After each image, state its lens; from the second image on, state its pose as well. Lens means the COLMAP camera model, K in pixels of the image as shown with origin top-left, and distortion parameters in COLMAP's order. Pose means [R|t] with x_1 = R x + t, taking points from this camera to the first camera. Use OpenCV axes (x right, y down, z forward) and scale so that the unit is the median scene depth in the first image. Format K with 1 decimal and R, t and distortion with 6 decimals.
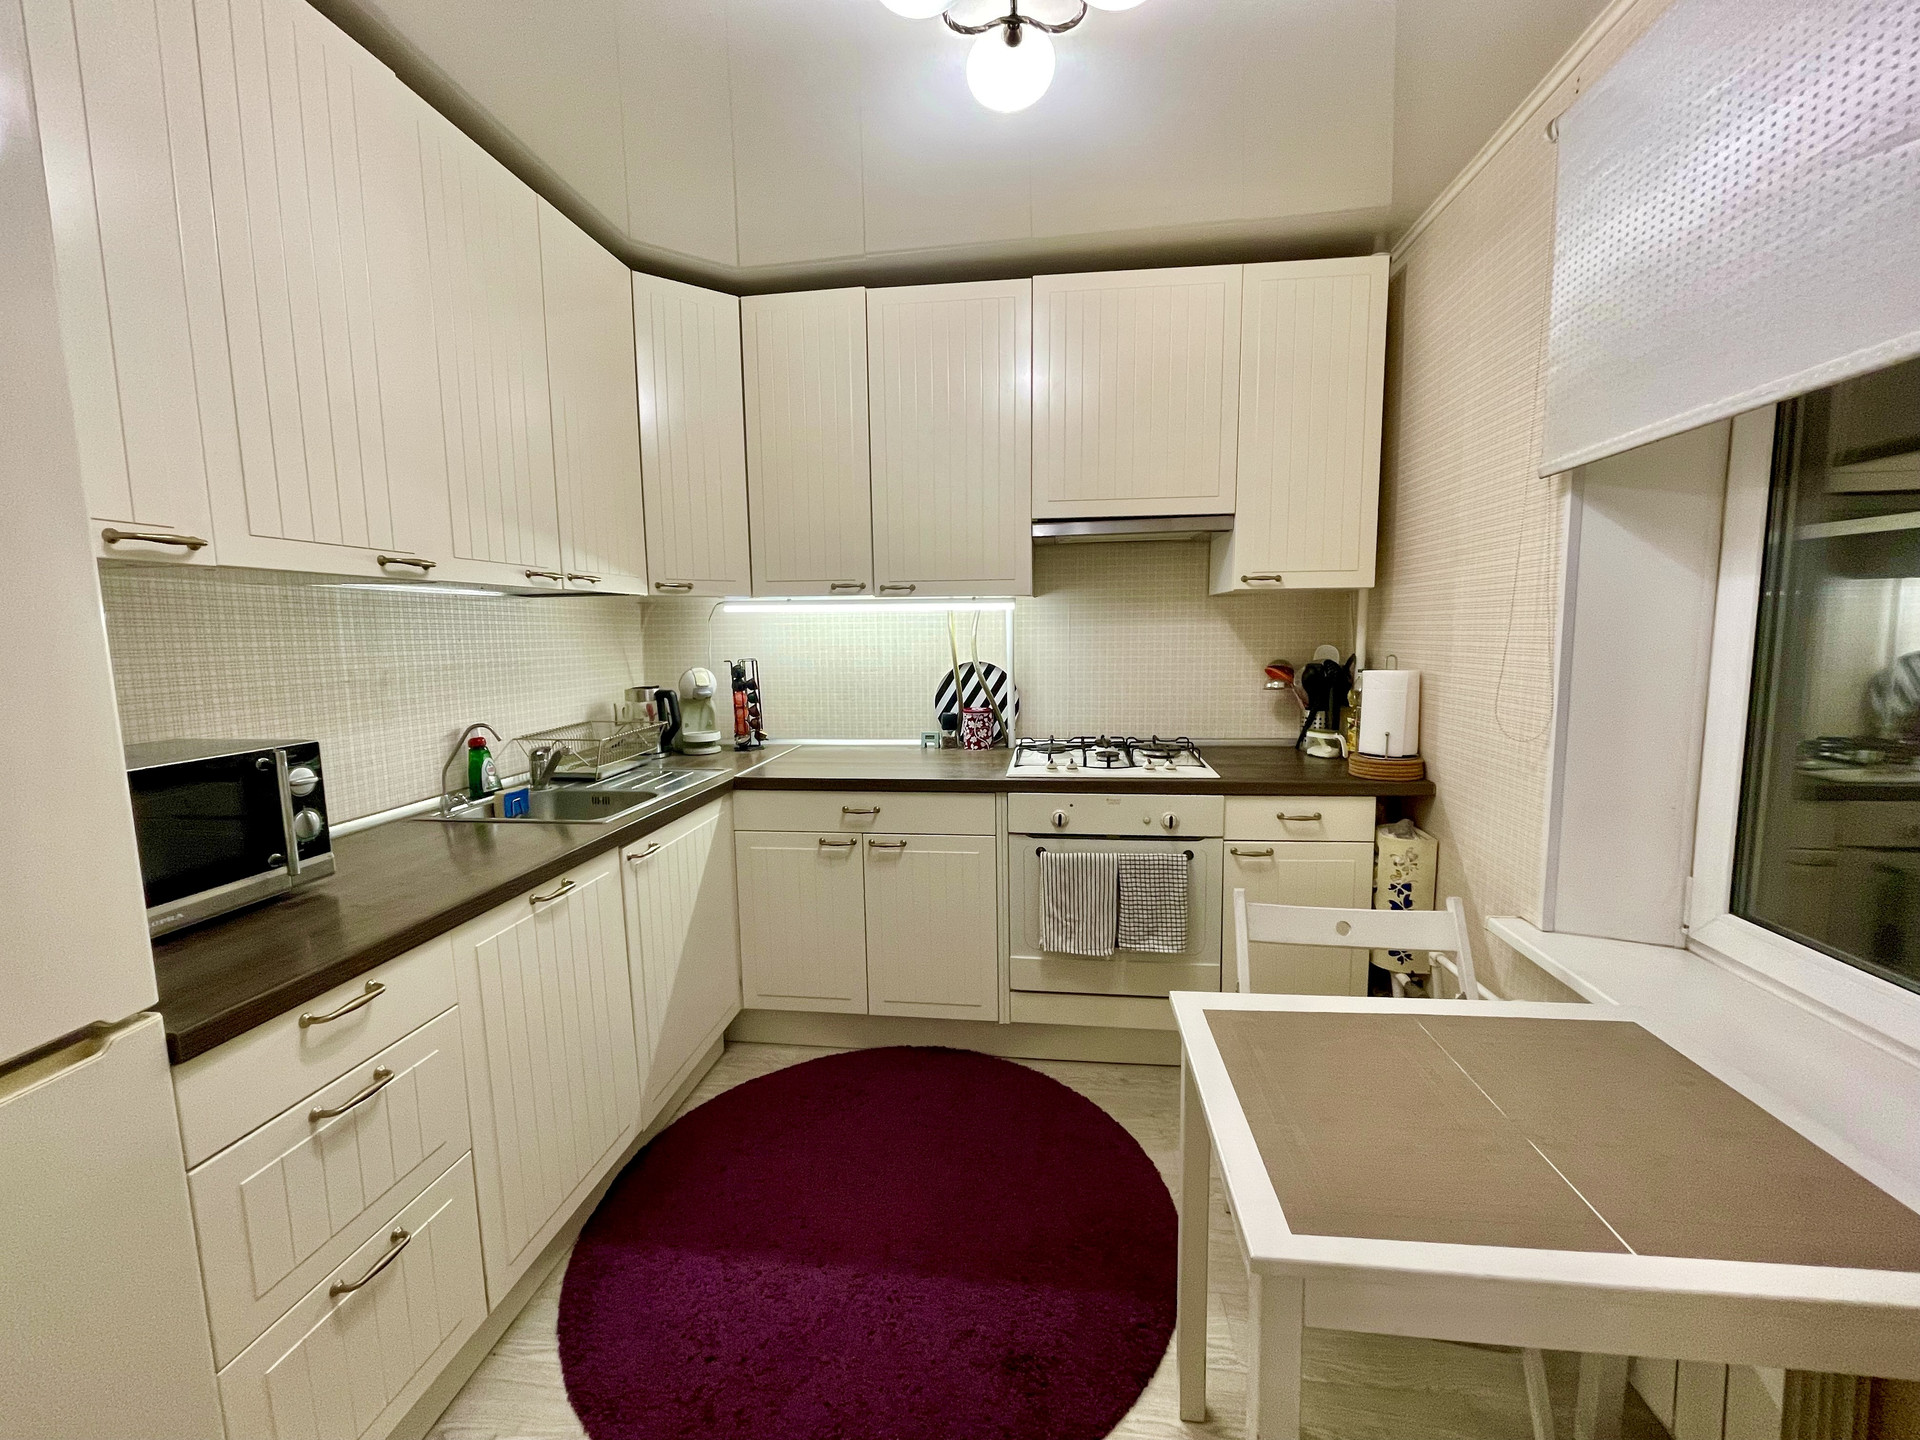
lens RADIAL K [[777.0, 0, 953.6], [0, 777.0, 687.1], [0, 0, 1]] dist [-0.003725, 0.000685]
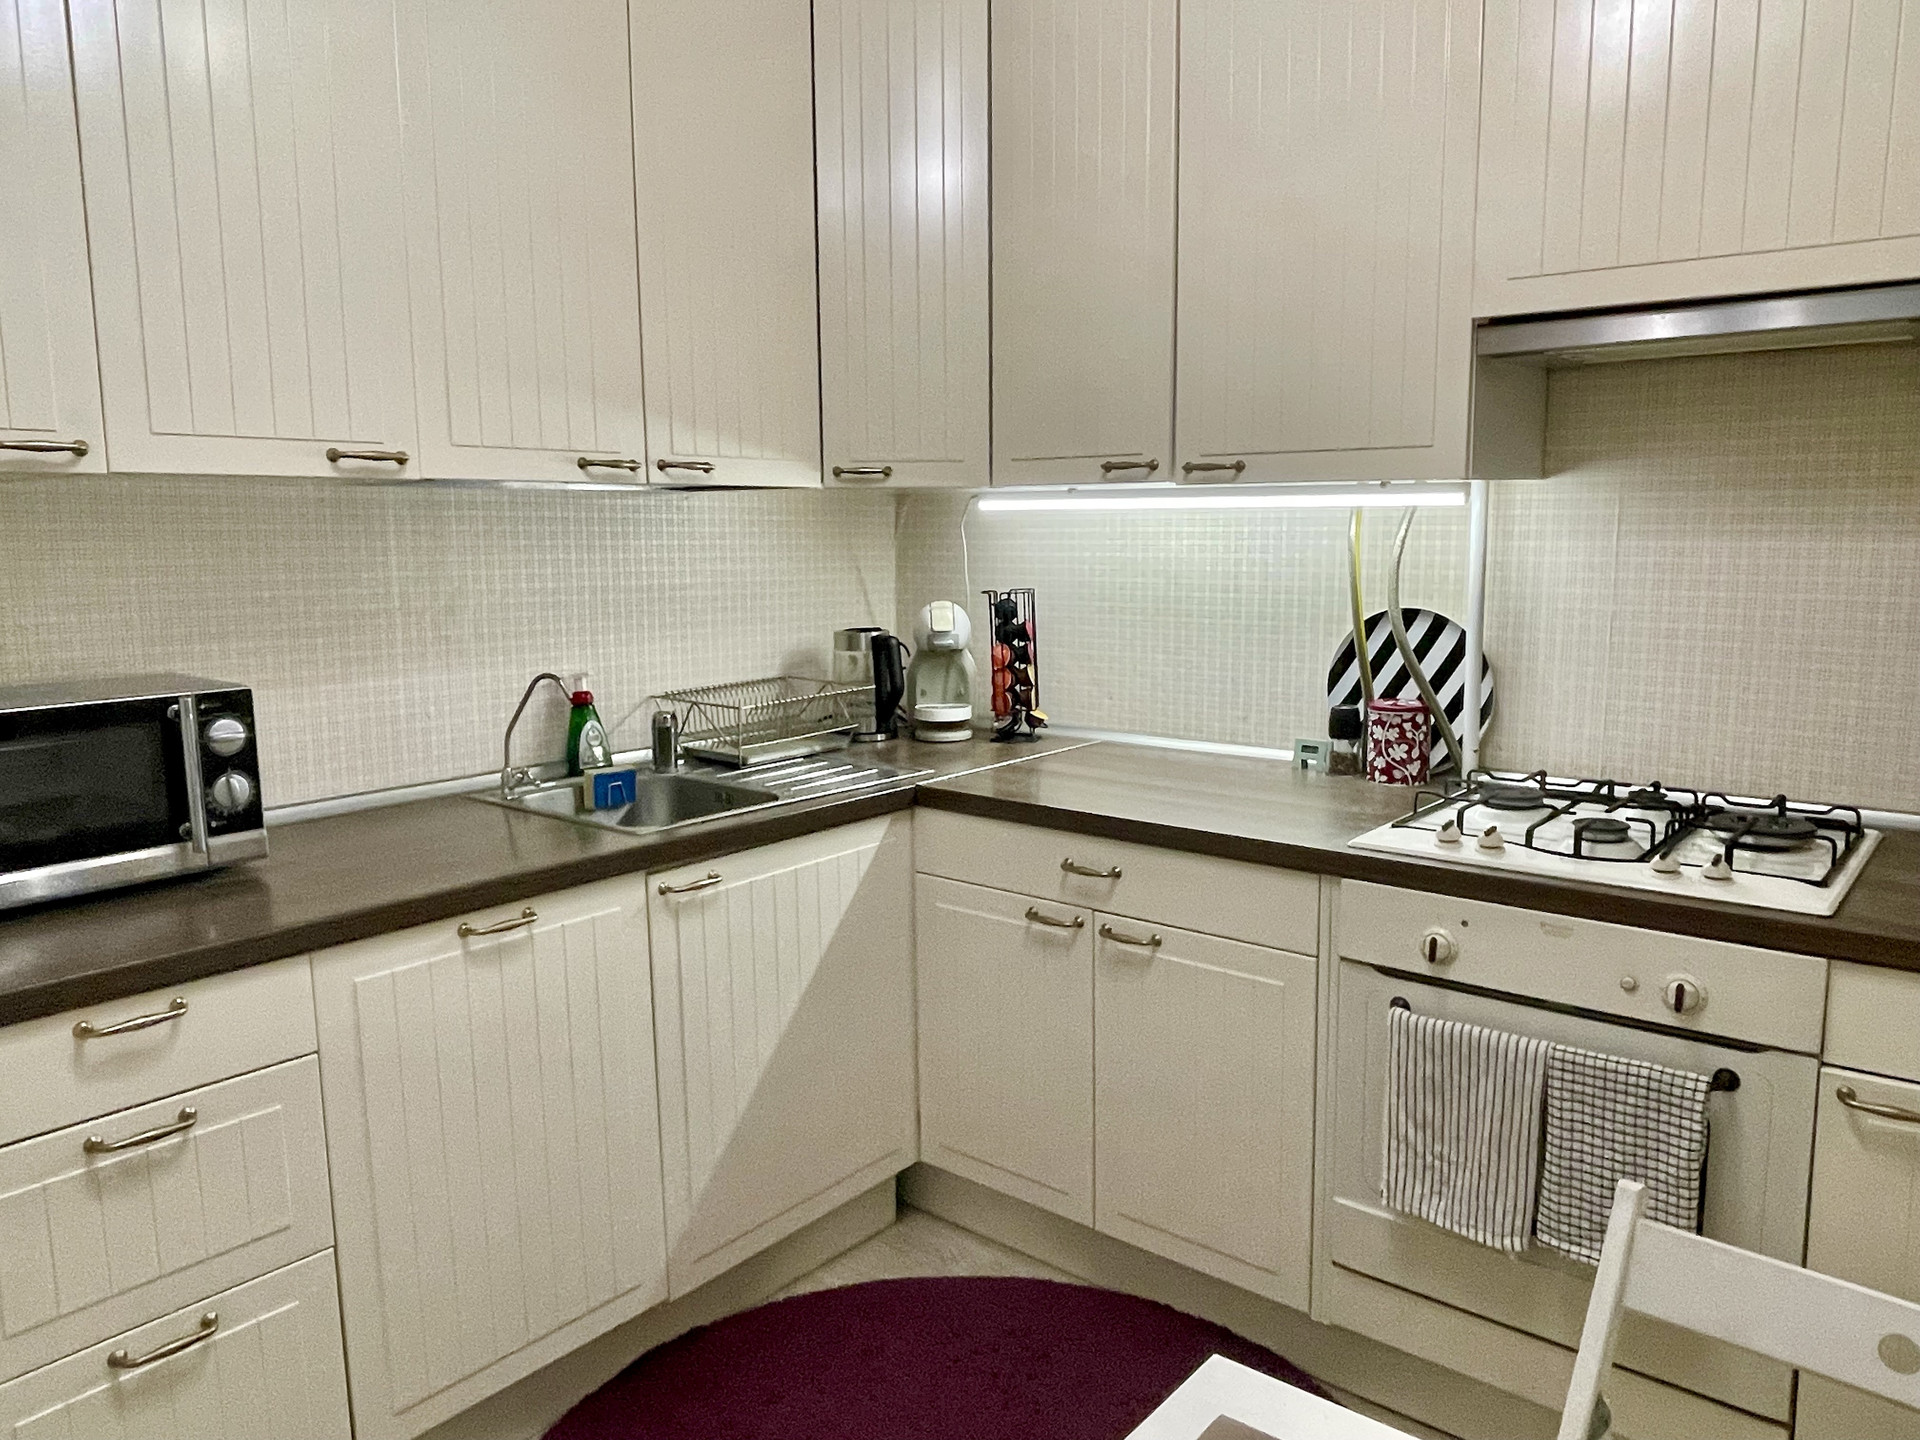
lens RADIAL K [[1341.2, 0, 960.5], [0, 1341.2, 673.1], [0, 0, 1]] dist [0.010391, -0.018373]
pose [[0.846449, 0.065879, -0.528379, 0.305256], [-0.045568, 0.997639, 0.051388, -0.028780], [0.530516, -0.019420, 0.847452, 0.130883]]
